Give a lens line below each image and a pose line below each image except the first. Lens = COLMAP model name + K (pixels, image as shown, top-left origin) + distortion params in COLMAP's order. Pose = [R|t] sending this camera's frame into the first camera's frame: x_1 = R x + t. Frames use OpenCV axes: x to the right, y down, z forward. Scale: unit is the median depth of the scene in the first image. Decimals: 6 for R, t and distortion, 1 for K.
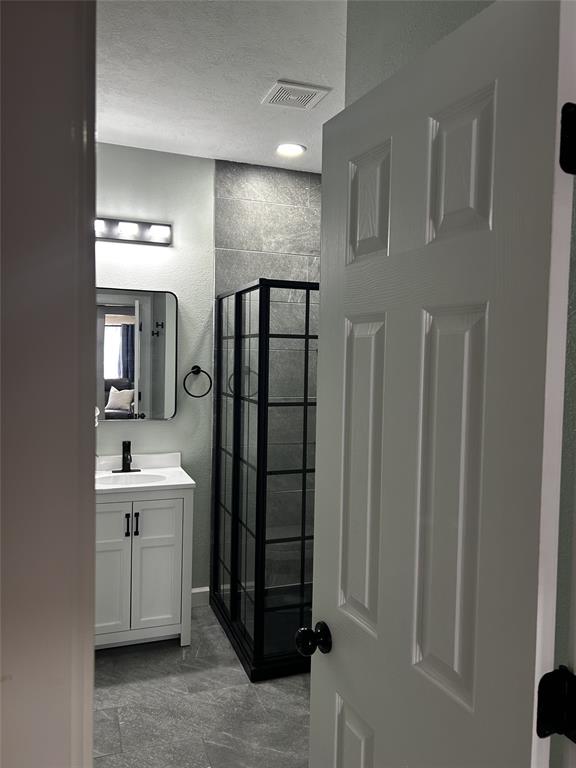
lens RADIAL K [[575.3, 0, 288.0], [0, 575.3, 384.0], [0, 0, 1]] dist [0.006717, 0.004464]
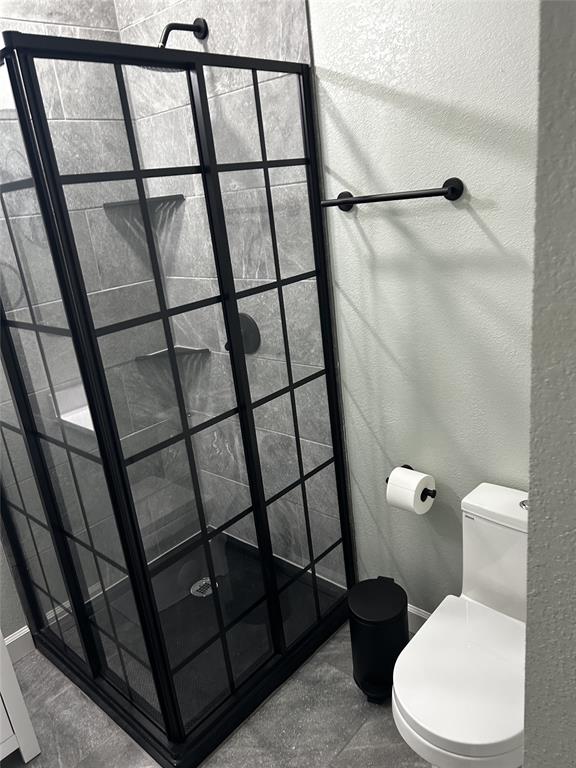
lens RADIAL K [[575.3, 0, 288.0], [0, 575.3, 384.0], [0, 0, 1]] dist [0.006717, 0.004464]
pose [[0.871426, -0.267528, 0.411153, -0.097619], [0.148331, 0.942659, 0.298983, -0.040975], [-0.467563, -0.199555, 0.861140, 0.482940]]
